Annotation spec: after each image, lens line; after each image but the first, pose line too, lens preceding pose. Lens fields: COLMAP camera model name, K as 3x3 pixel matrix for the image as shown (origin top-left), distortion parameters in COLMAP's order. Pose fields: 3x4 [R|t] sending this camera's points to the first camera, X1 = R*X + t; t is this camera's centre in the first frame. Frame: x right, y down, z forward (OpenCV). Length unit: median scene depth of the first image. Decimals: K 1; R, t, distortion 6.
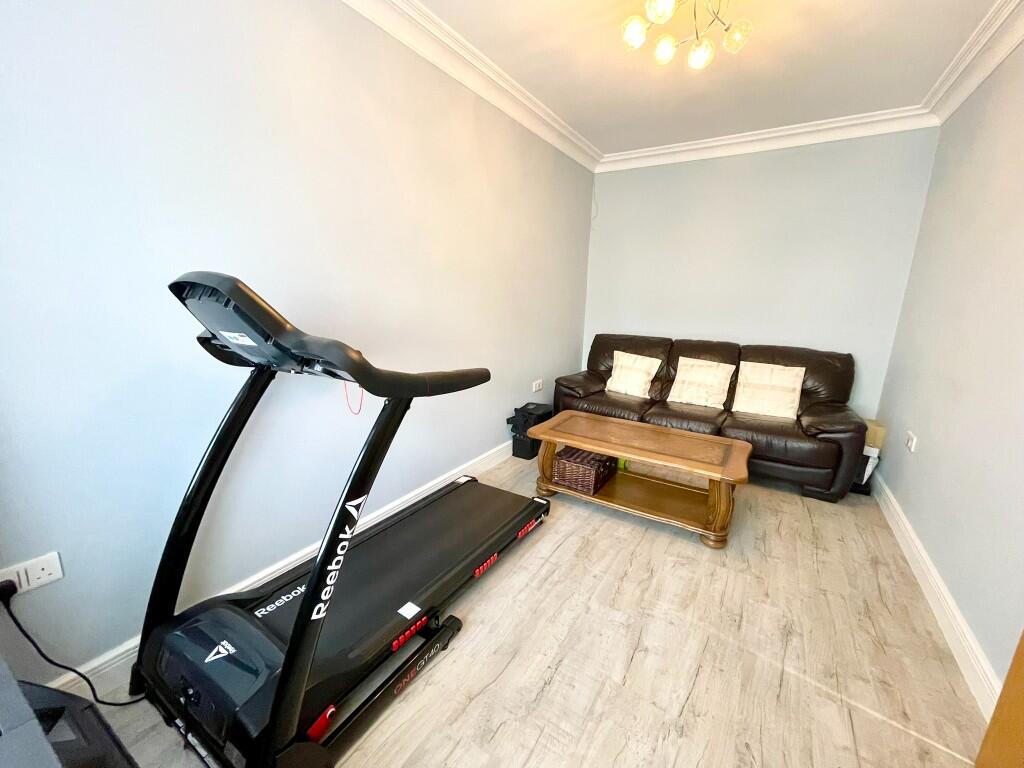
lens RADIAL K [[415.5, 0, 512.0], [0, 415.5, 384.0], [0, 0, 1]] dist [0.000904, -0.000587]
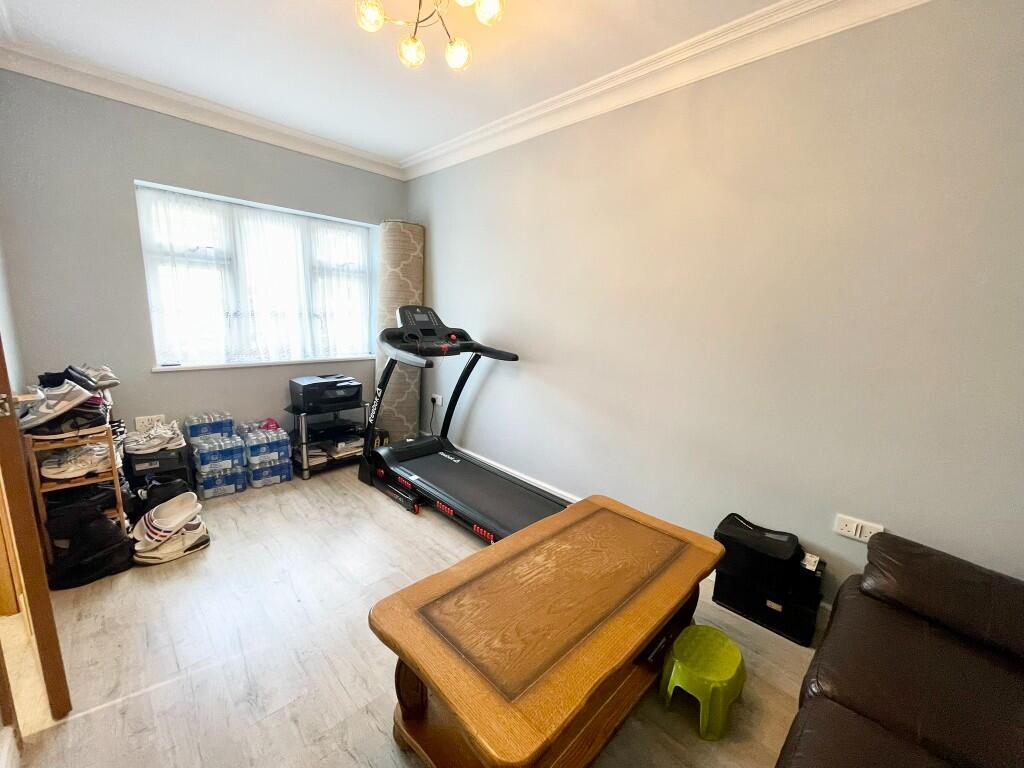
lens RADIAL K [[415.5, 0, 512.0], [0, 415.5, 384.0], [0, 0, 1]] dist [0.000904, -0.000587]
pose [[-0.225344, 0.139952, -0.964175, 0.961984], [-0.259236, 0.945341, 0.197806, -0.236924], [0.939157, 0.294523, -0.176747, 1.103805]]
